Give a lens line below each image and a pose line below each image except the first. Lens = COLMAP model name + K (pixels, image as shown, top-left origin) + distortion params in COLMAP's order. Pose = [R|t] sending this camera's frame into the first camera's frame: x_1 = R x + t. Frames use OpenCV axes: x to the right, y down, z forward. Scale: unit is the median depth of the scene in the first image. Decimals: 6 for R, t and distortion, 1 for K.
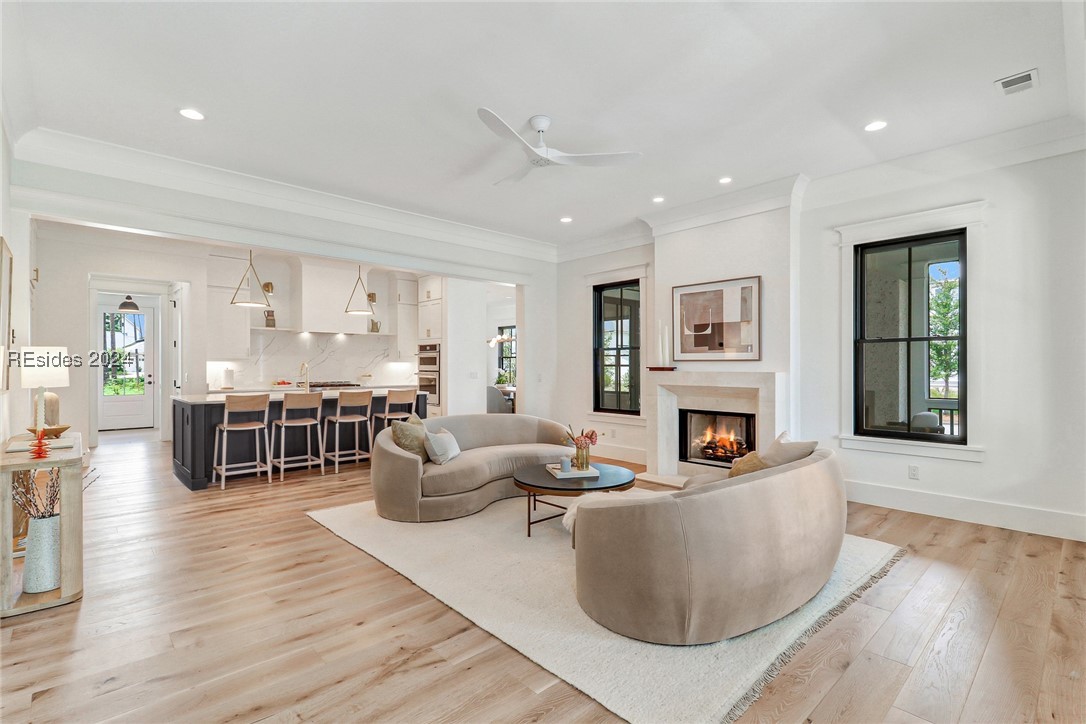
lens RADIAL K [[503.9, 0, 555.4], [0, 503.9, 363.2], [0, 0, 1]] dist [0.000462, -0.000176]
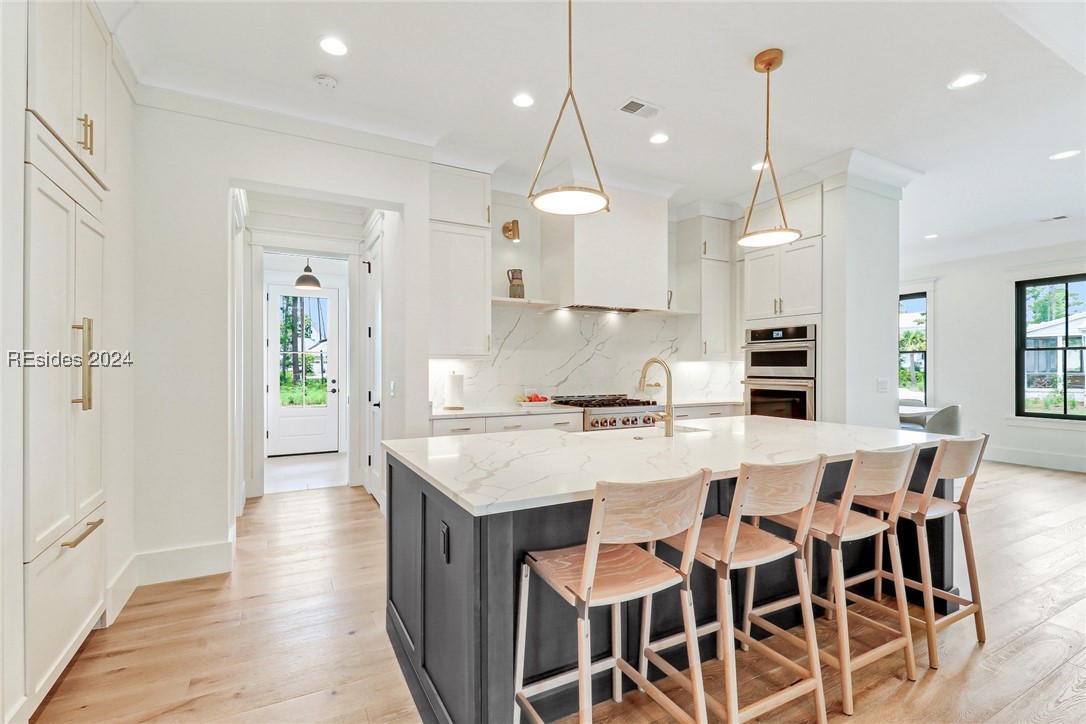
lens RADIAL K [[492.5, 0, 545.0], [0, 492.5, 366.2], [0, 0, 1]] dist [0.001213, 0.000081]
pose [[0.964145, -0.000109, -0.265375, -0.361192], [0.000603, 0.999998, 0.001782, 0.002583], [0.265375, -0.001879, 0.964144, 0.443786]]
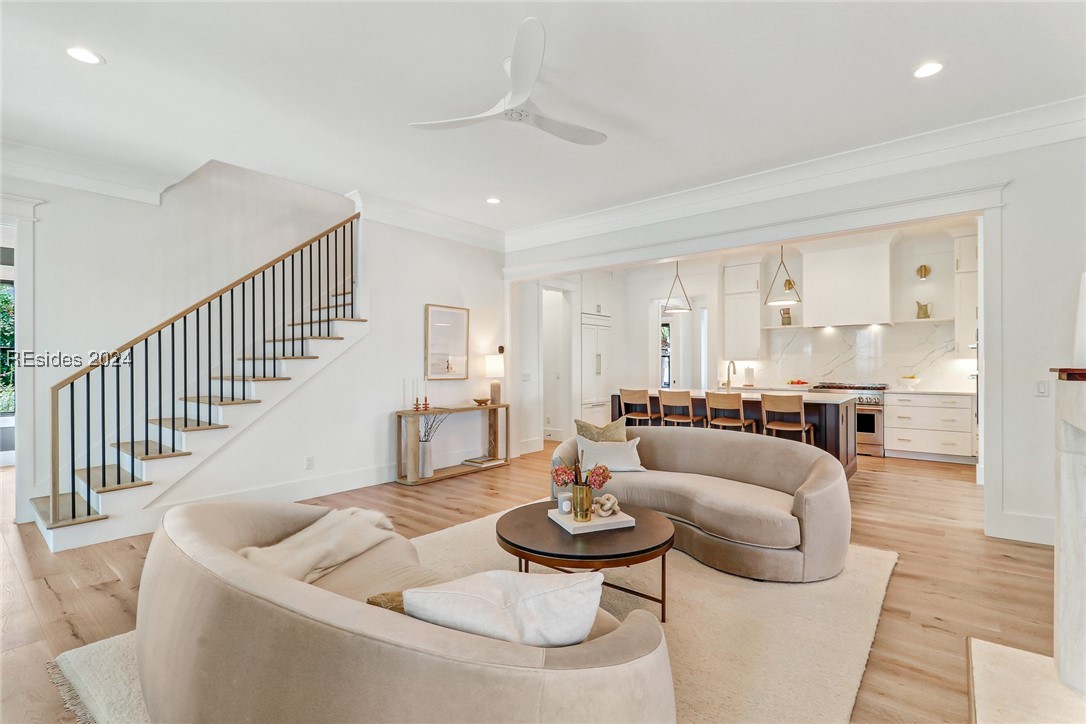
lens RADIAL K [[492.5, 0, 545.0], [0, 492.5, 366.2], [0, 0, 1]] dist [0.001213, 0.000081]
pose [[0.104225, 0.001743, -0.994552, 0.316363], [0.007562, 0.999968, 0.002545, 0.002025], [0.994525, -0.007786, 0.104209, 0.400102]]
